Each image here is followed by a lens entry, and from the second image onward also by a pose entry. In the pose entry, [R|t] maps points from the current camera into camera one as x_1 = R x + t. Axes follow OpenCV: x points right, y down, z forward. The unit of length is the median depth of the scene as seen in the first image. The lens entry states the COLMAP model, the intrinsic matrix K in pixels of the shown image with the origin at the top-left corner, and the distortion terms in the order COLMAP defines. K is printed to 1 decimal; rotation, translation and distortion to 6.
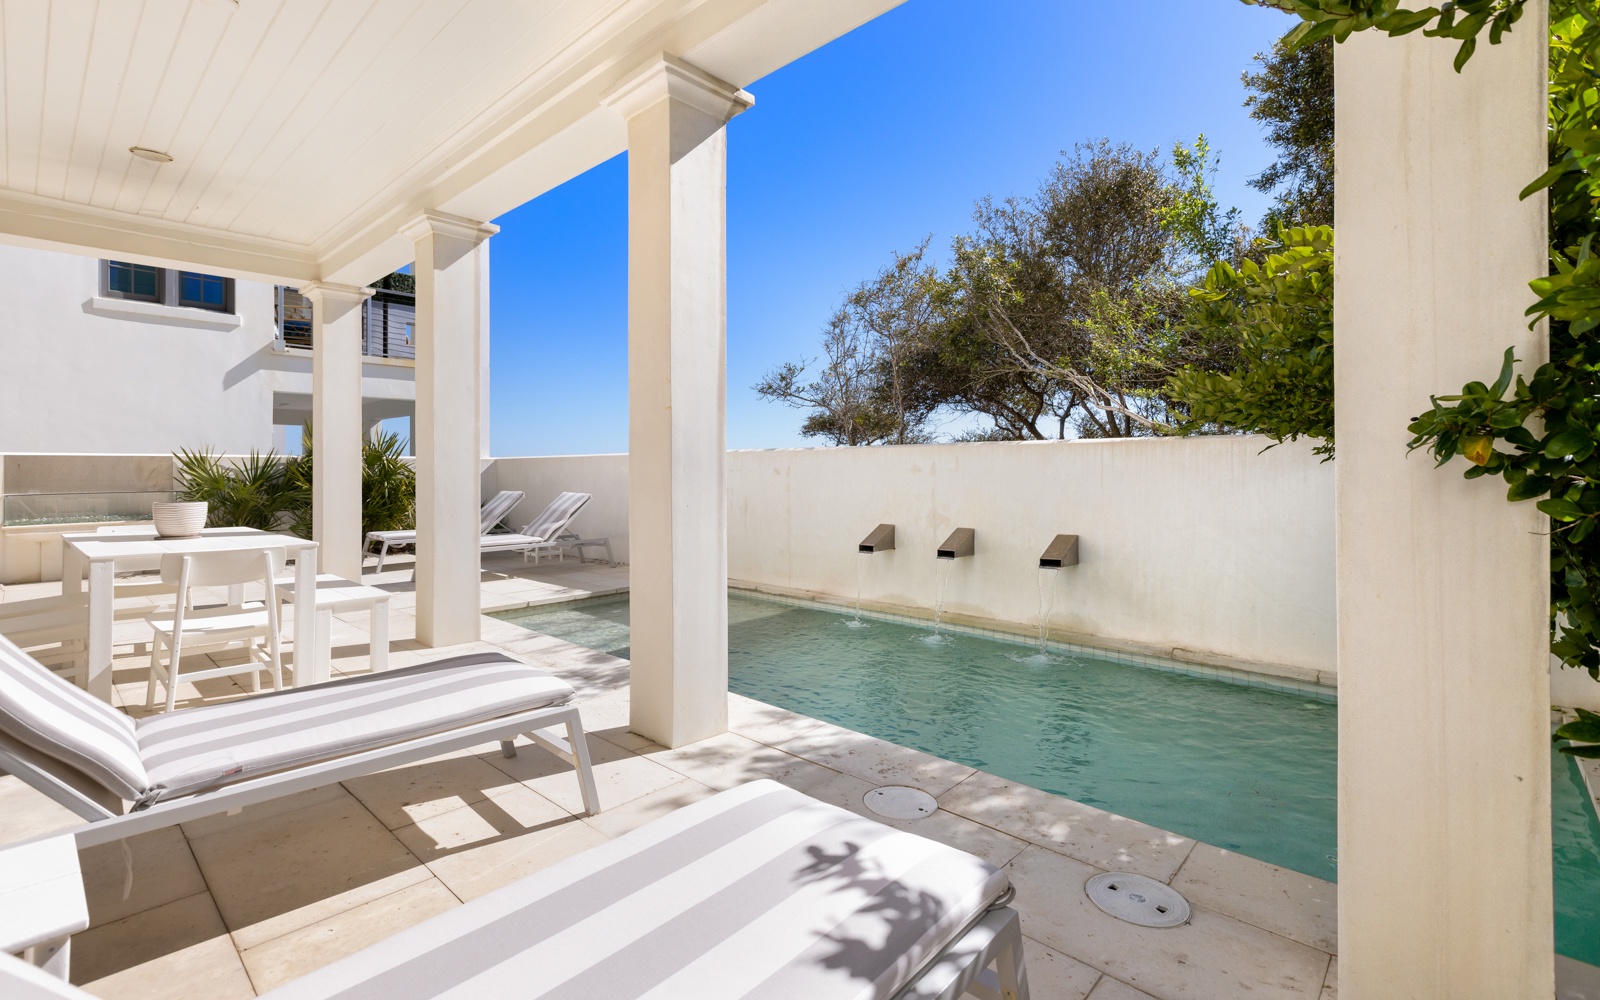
lens RADIAL K [[721.4, 0, 782.5], [0, 721.4, 465.1], [0, 0, 1]] dist [0.002764, -0.000023]
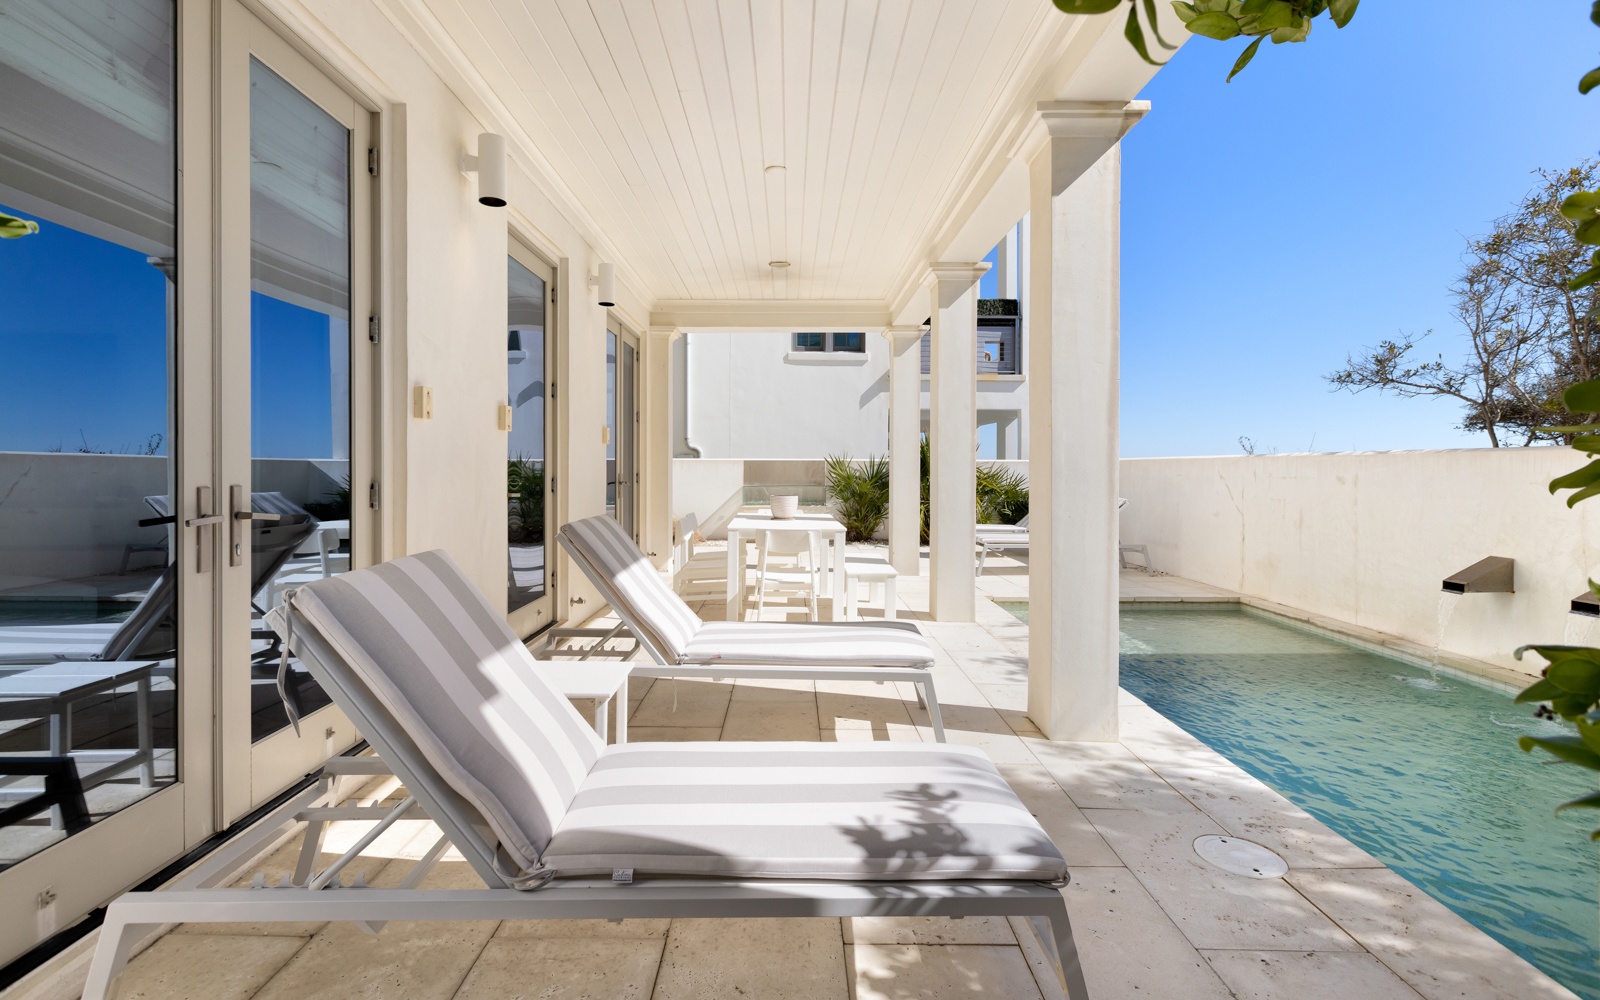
lens RADIAL K [[721.4, 0, 787.9], [0, 721.4, 470.5], [0, 0, 1]] dist [0.002764, -0.000023]
pose [[0.684961, 0.008863, -0.728525, 0.172899], [-0.001056, 0.999937, 0.011171, -0.011380], [0.728579, -0.006882, 0.684928, -0.014636]]
